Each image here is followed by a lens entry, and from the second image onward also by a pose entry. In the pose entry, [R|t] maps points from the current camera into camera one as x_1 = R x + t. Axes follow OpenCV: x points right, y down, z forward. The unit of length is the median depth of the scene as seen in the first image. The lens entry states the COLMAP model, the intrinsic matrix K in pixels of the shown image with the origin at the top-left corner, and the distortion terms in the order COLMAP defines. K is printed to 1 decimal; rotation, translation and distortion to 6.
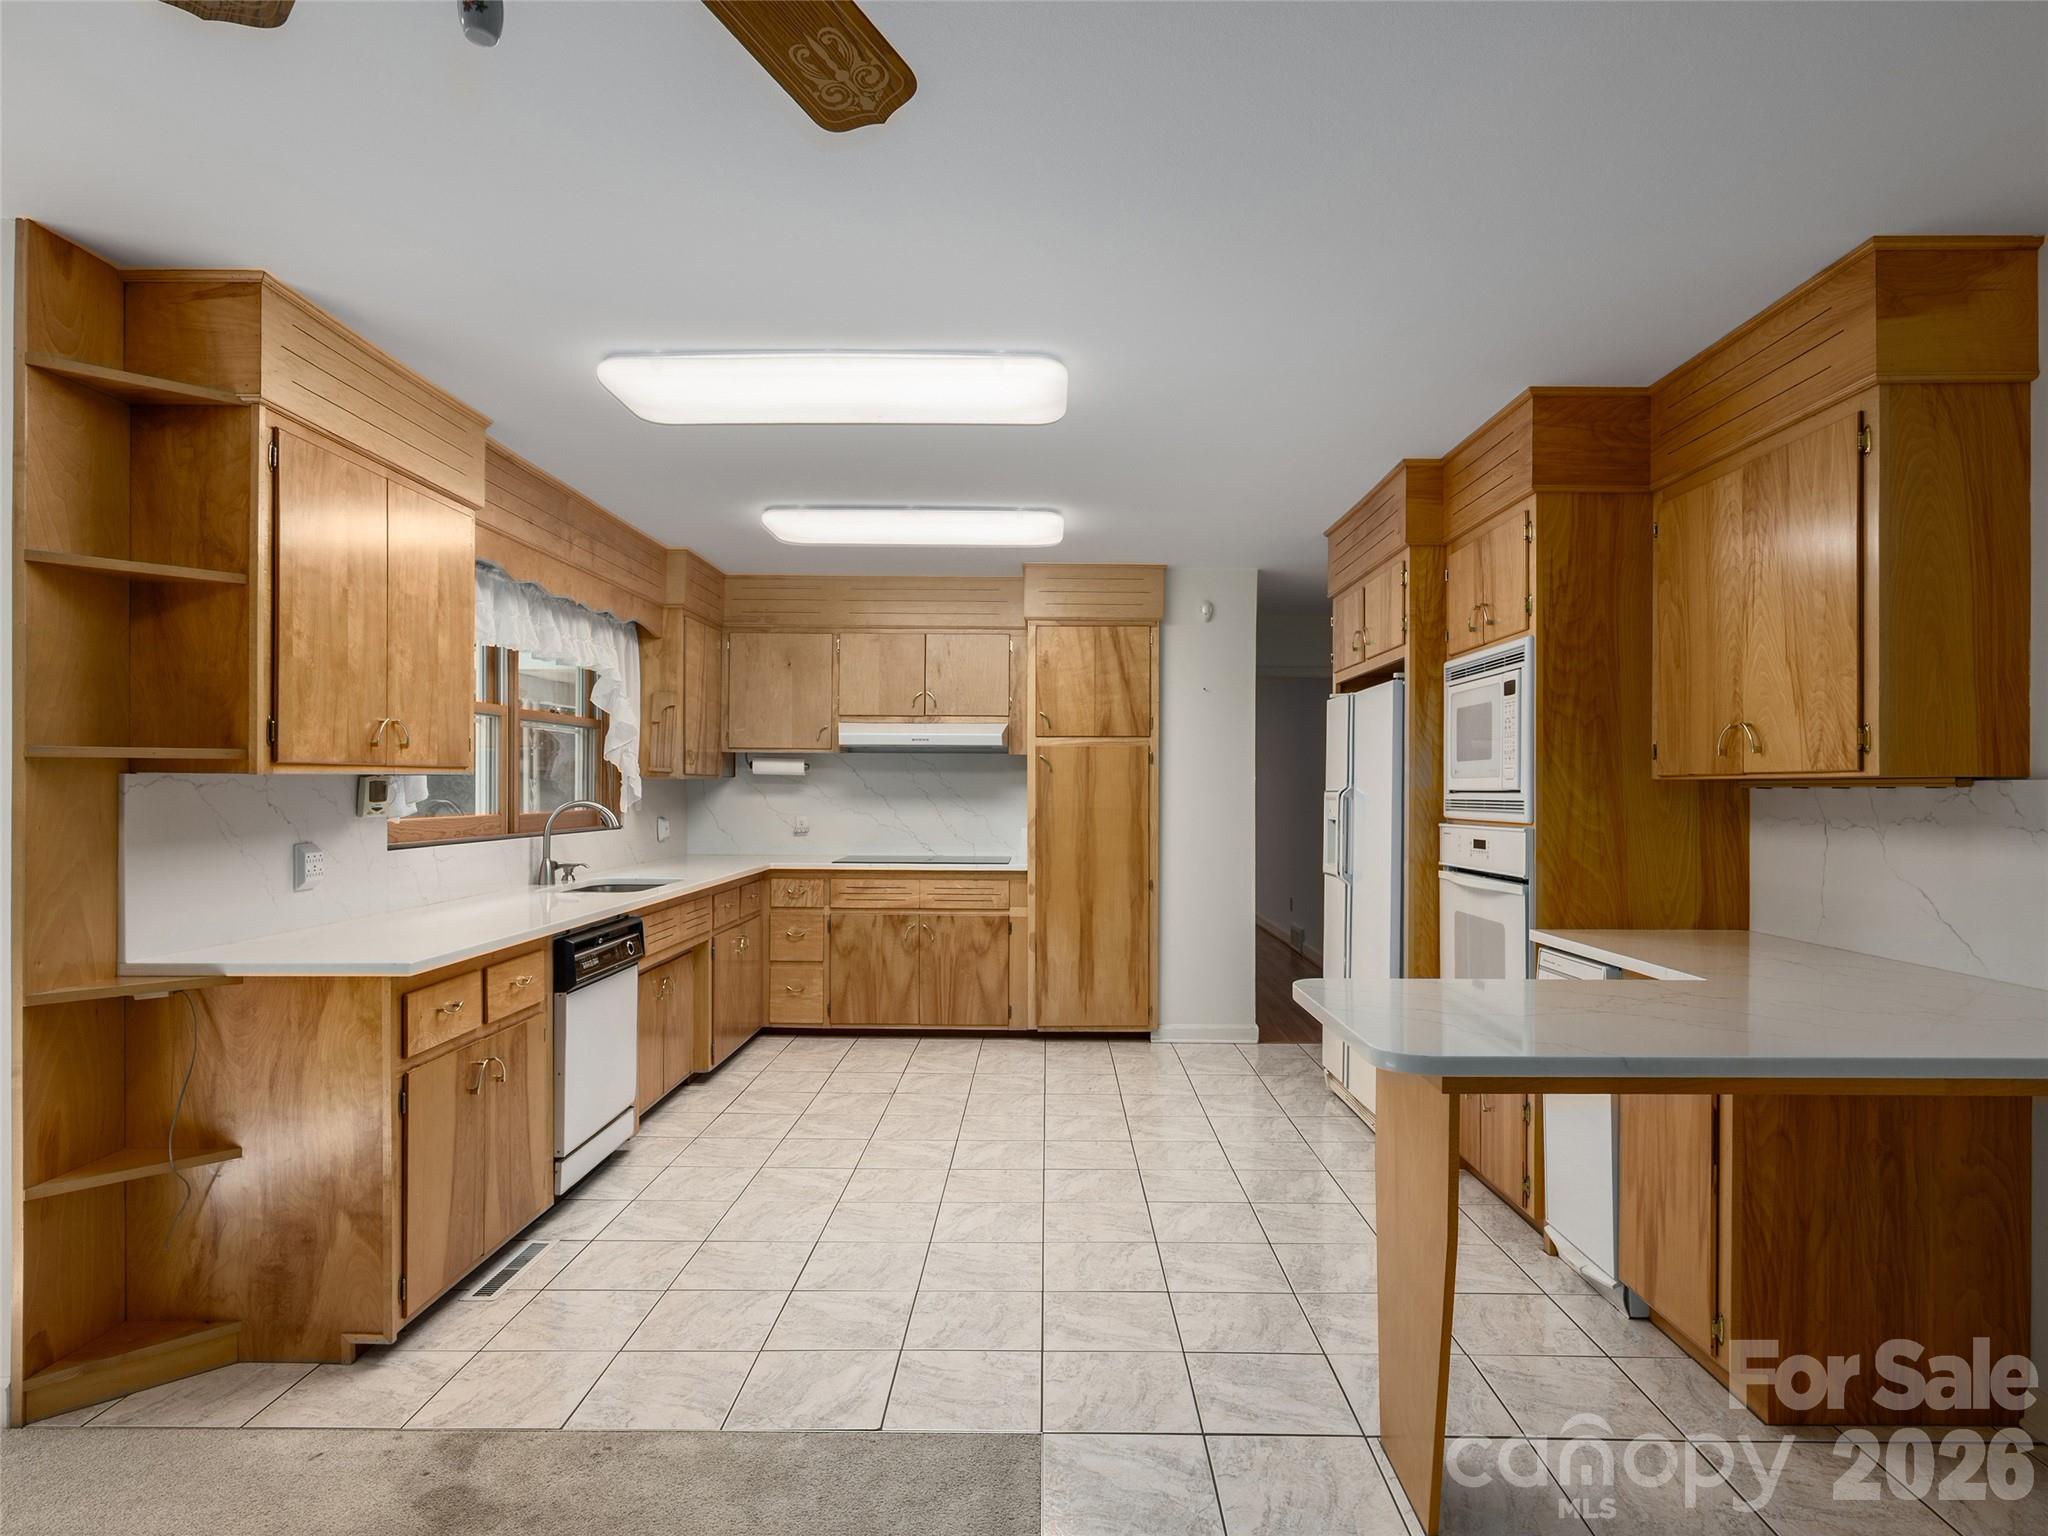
lens RADIAL K [[1122.7, 0, 1023.0], [0, 1122.7, 786.9], [0, 0, 1]] dist [-0.003304, 0.003779]
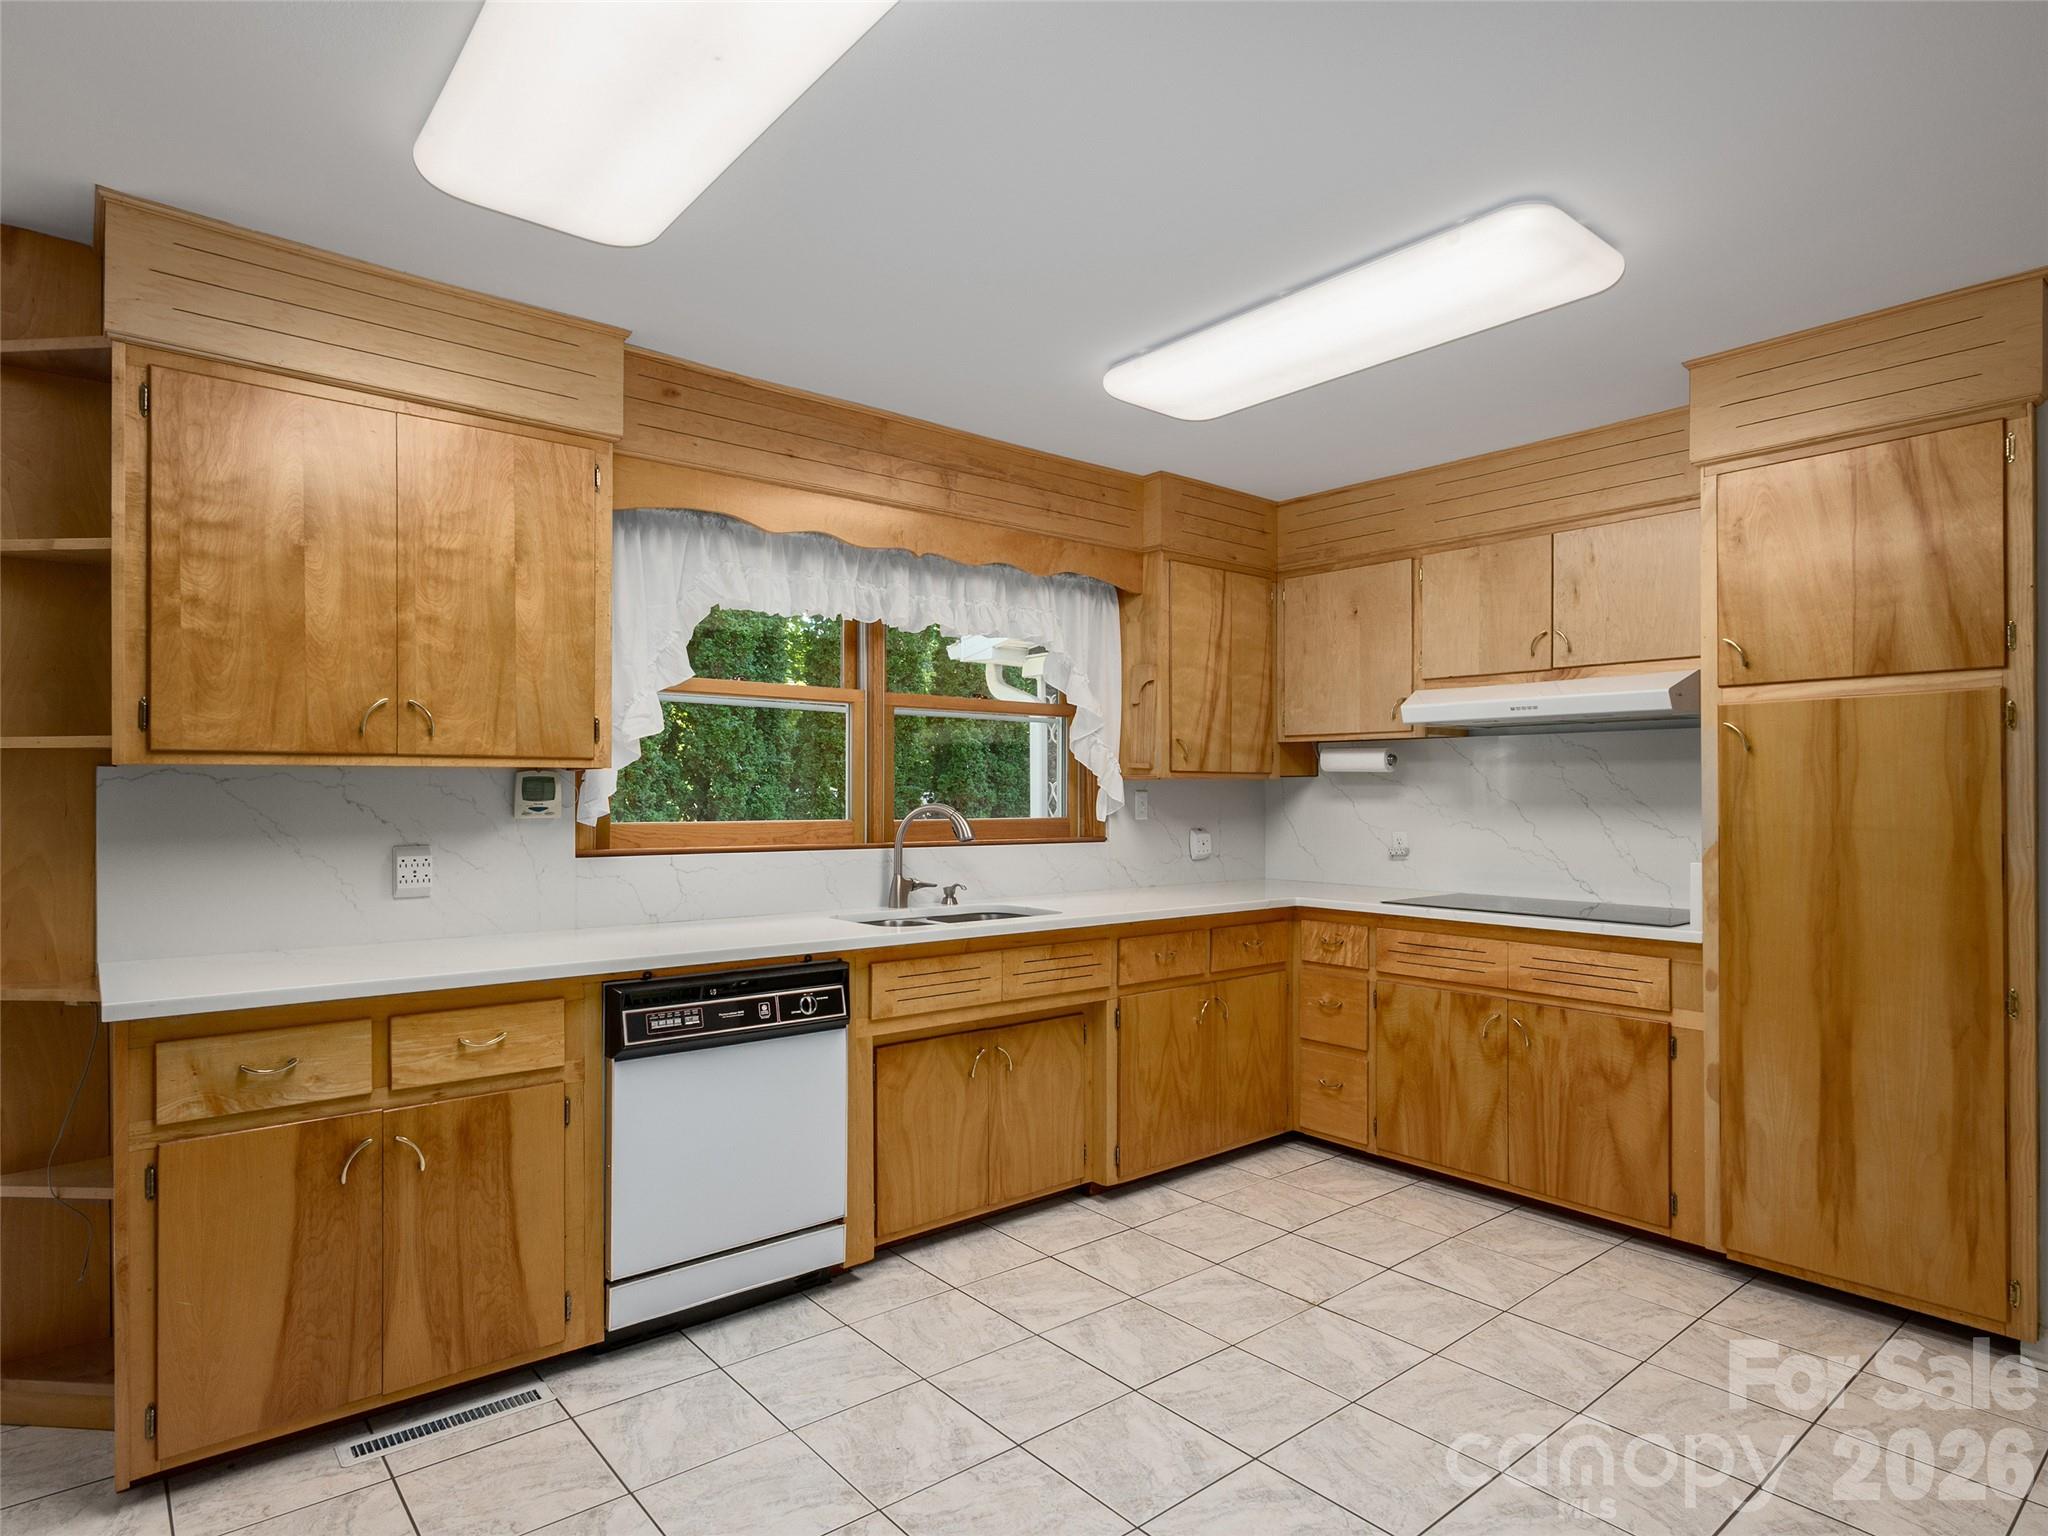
lens RADIAL K [[1122.7, 0, 1031.1], [0, 1122.7, 788.1], [0, 0, 1]] dist [-0.003304, 0.003779]
pose [[0.658085, -0.008188, -0.752900, 0.193591], [-0.000114, 0.999940, -0.010974, 0.007725], [0.752944, 0.007307, 0.658044, 0.418815]]
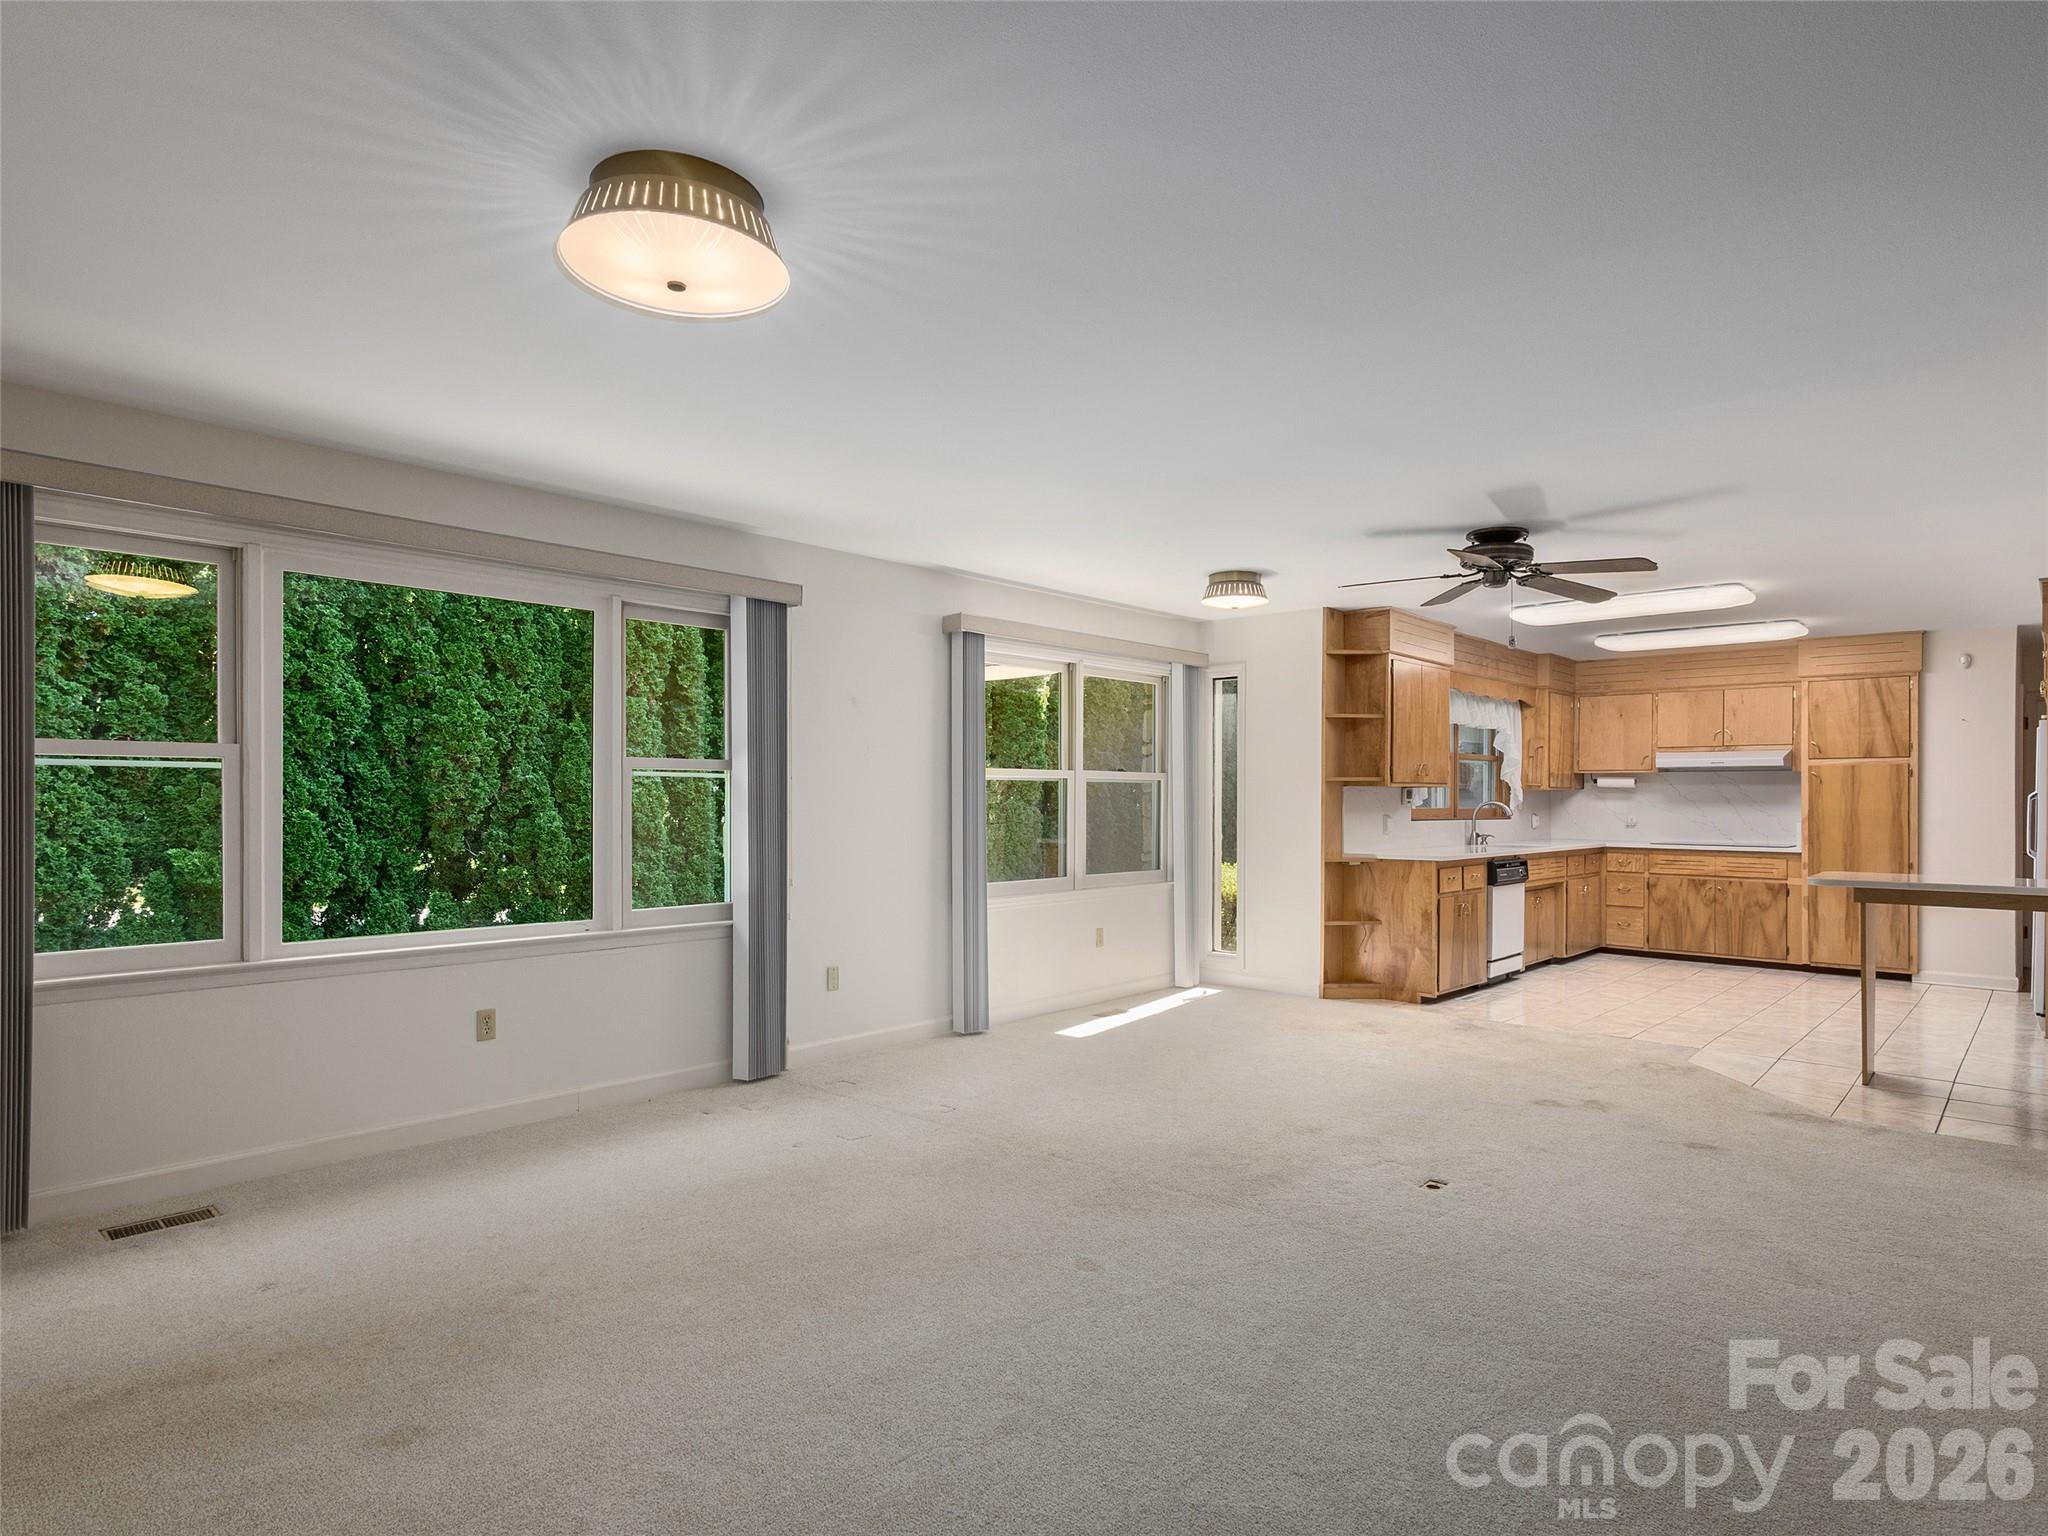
lens RADIAL K [[1122.7, 0, 1030.9], [0, 1122.7, 799.1], [0, 0, 1]] dist [-0.003304, 0.003779]
pose [[0.749972, -0.001392, -0.661469, 0.214329], [-0.002641, 0.999984, -0.005098, 0.016280], [0.661465, 0.005570, 0.749956, -0.727858]]
